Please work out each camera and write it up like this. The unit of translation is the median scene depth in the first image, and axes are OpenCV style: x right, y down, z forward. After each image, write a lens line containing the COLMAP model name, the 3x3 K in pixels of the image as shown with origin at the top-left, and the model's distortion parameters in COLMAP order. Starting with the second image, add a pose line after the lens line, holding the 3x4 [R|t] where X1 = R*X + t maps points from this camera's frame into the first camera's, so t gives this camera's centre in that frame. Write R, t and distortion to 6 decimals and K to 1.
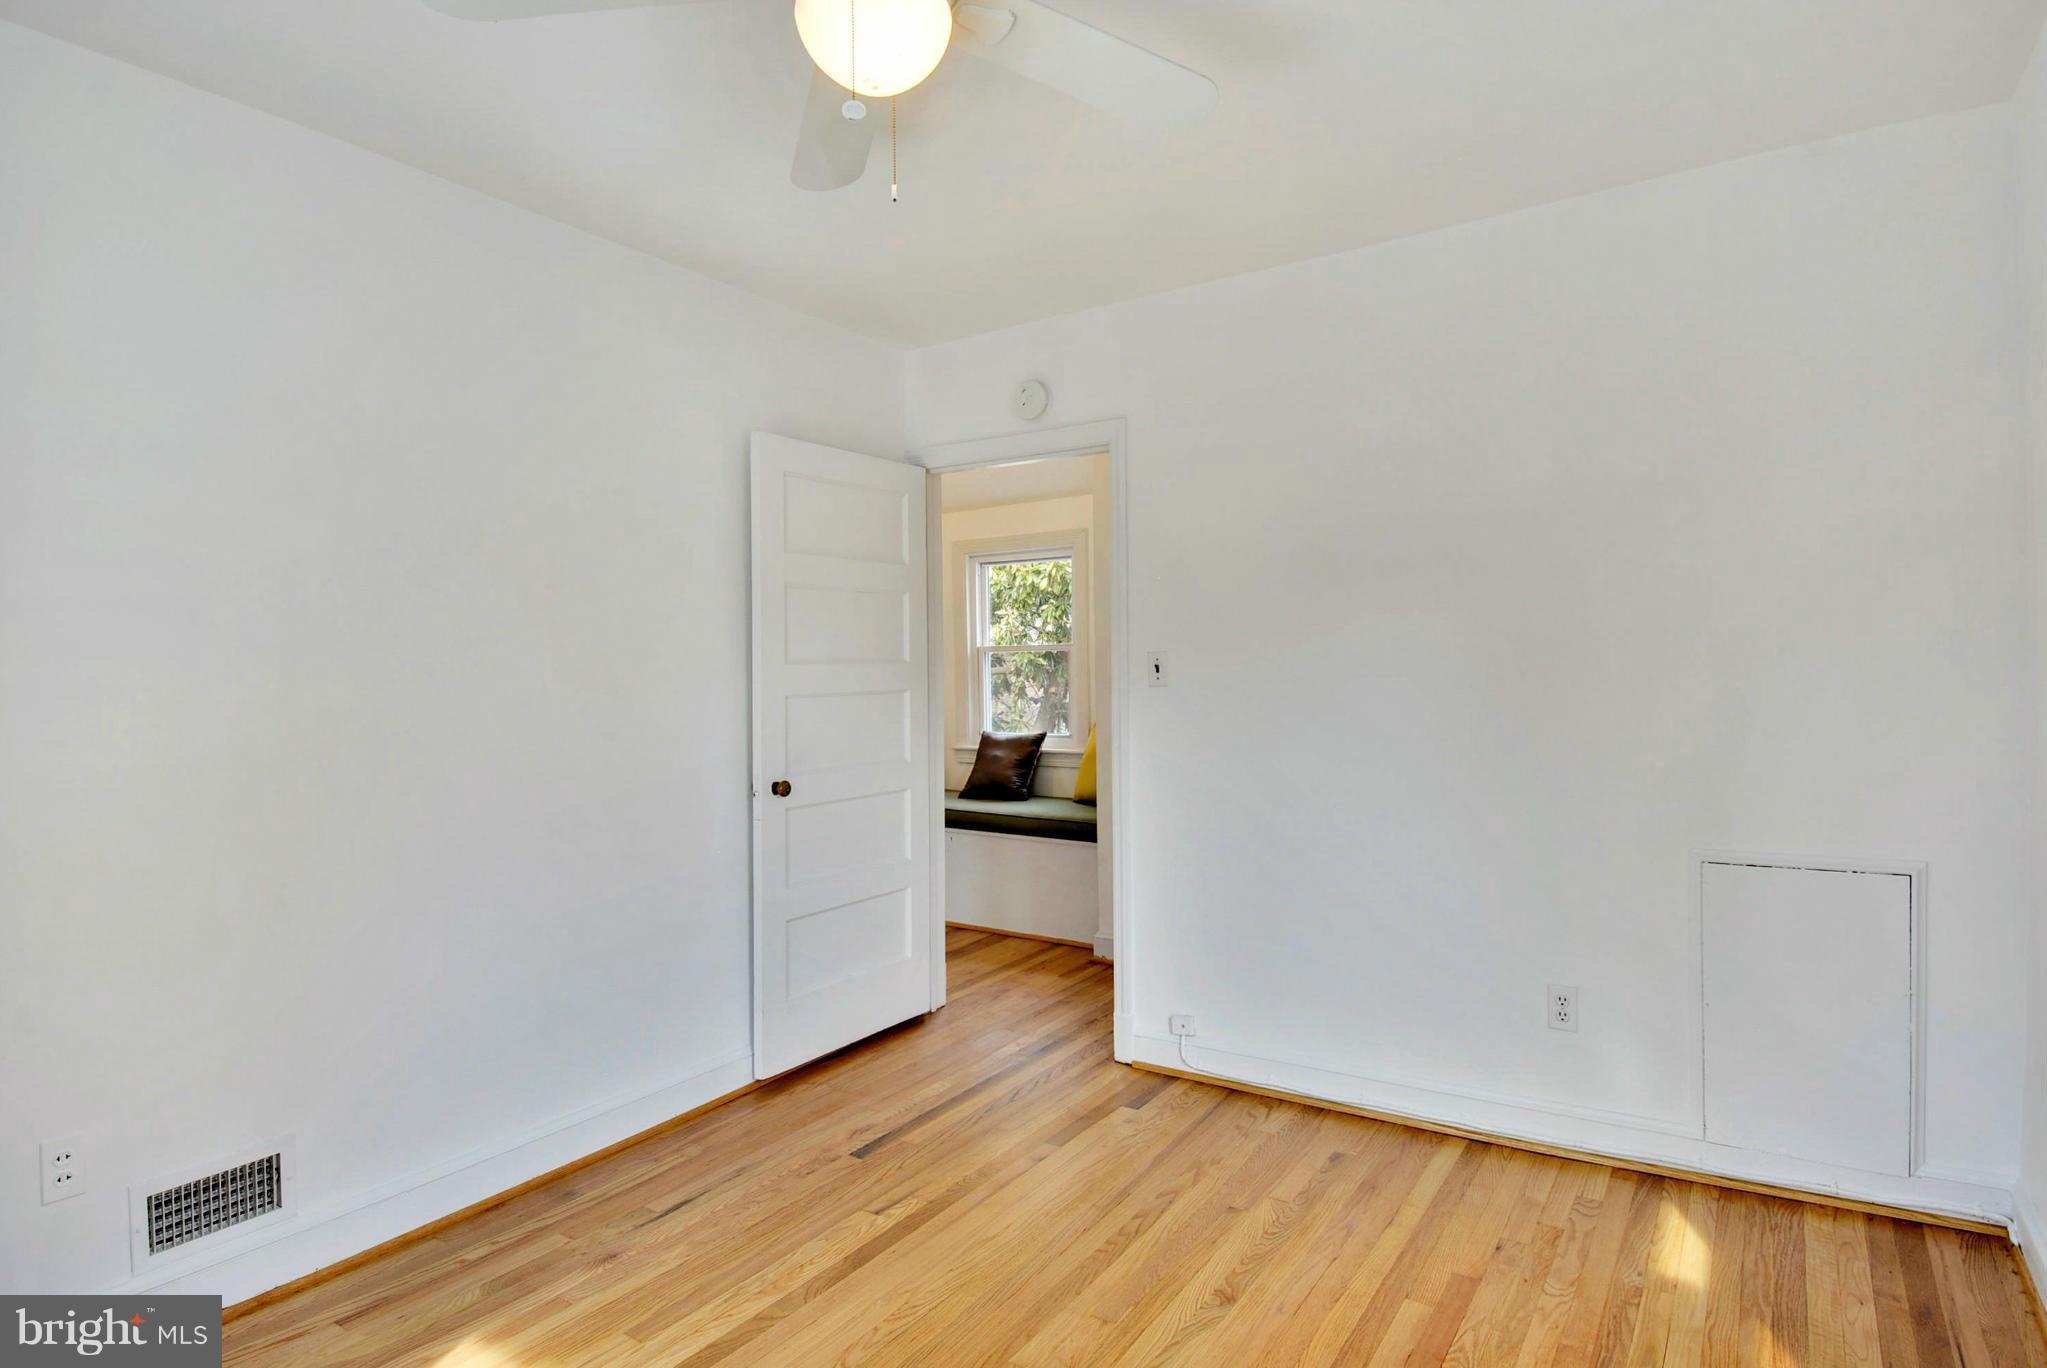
lens RADIAL K [[1063.0, 0, 987.7], [0, 1063.0, 676.7], [0, 0, 1]] dist [0.087287, -0.054786]
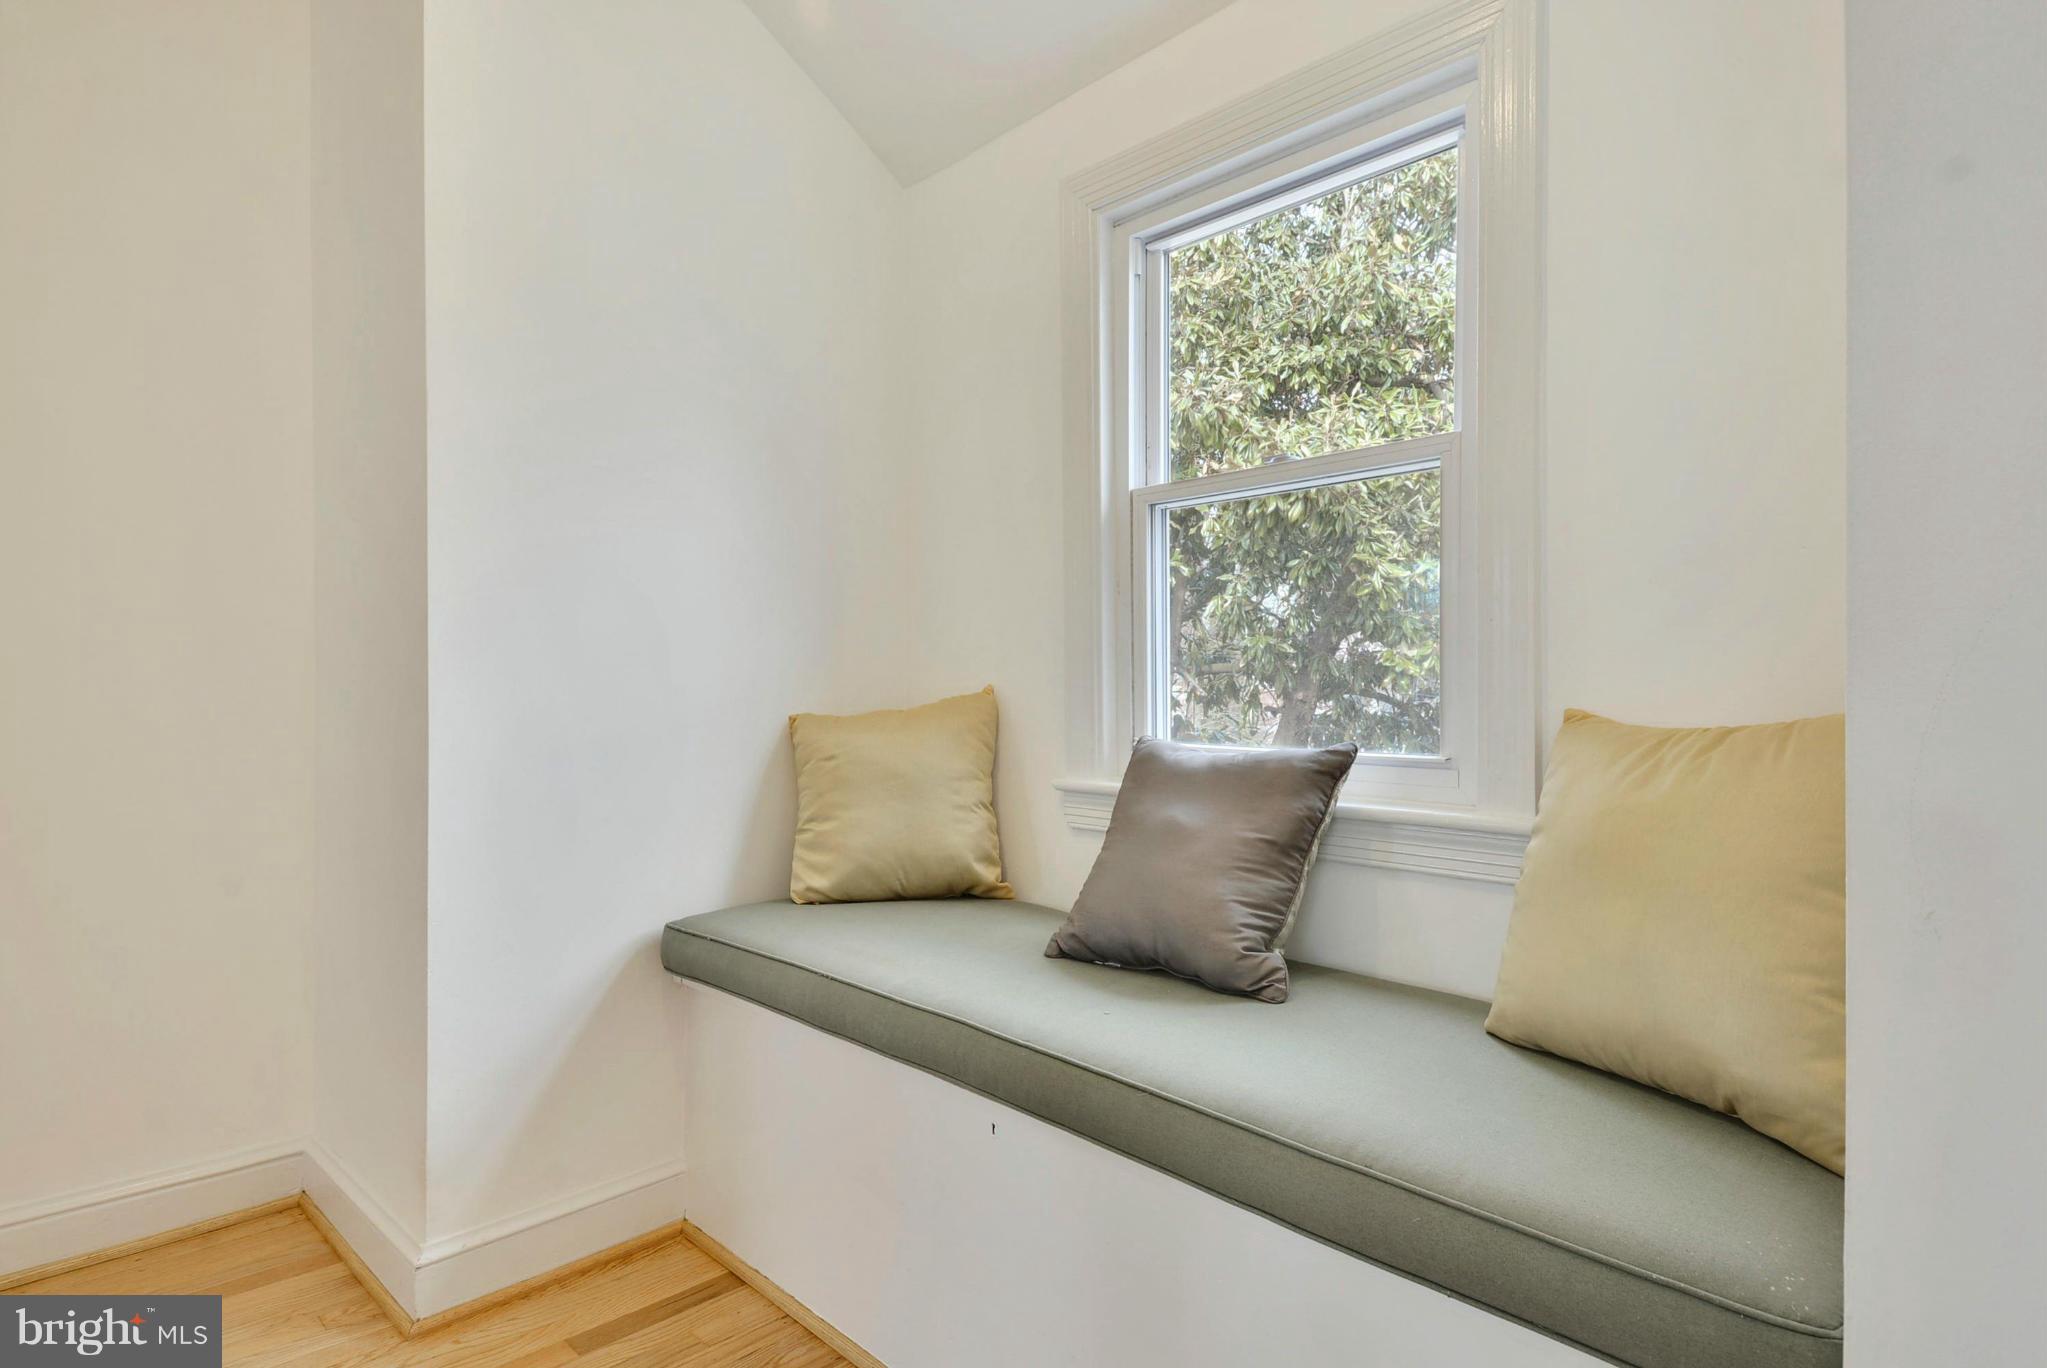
lens RADIAL K [[1063.0, 0, 987.7], [0, 1063.0, 676.7], [0, 0, 1]] dist [0.087287, -0.054786]
pose [[0.977702, 0.013182, -0.209585, 0.017965], [-0.016791, 0.999740, -0.015451, 0.037102], [0.209327, 0.018626, 0.977668, 0.652063]]
